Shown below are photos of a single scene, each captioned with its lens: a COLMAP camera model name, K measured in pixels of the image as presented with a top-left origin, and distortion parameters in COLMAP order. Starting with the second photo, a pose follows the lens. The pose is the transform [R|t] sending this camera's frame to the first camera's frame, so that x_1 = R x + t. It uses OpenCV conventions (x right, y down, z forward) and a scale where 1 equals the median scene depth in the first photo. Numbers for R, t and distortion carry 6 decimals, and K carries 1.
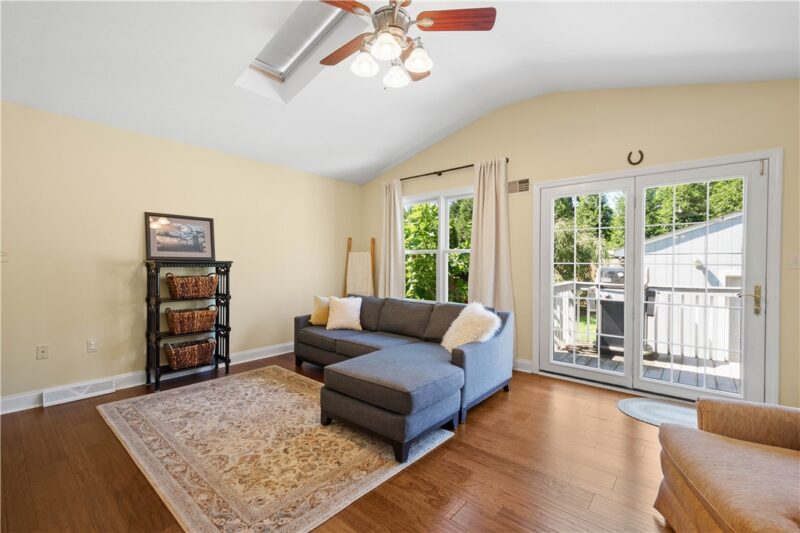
lens RADIAL K [[353.4, 0, 404.9], [0, 353.4, 264.6], [0, 0, 1]] dist [0.009961, 0.000312]
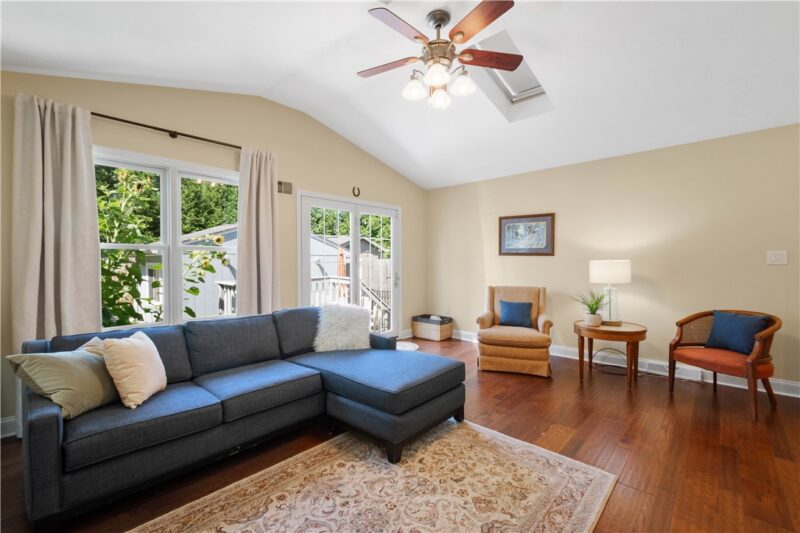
lens RADIAL K [[353.4, 0, 404.9], [0, 353.4, 264.6], [0, 0, 1]] dist [0.009961, 0.000312]
pose [[0.021931, -0.011547, 0.999693, -1.162070], [0.013775, 0.999842, 0.011247, -0.013339], [-0.999665, 0.013524, 0.022086, 1.070454]]
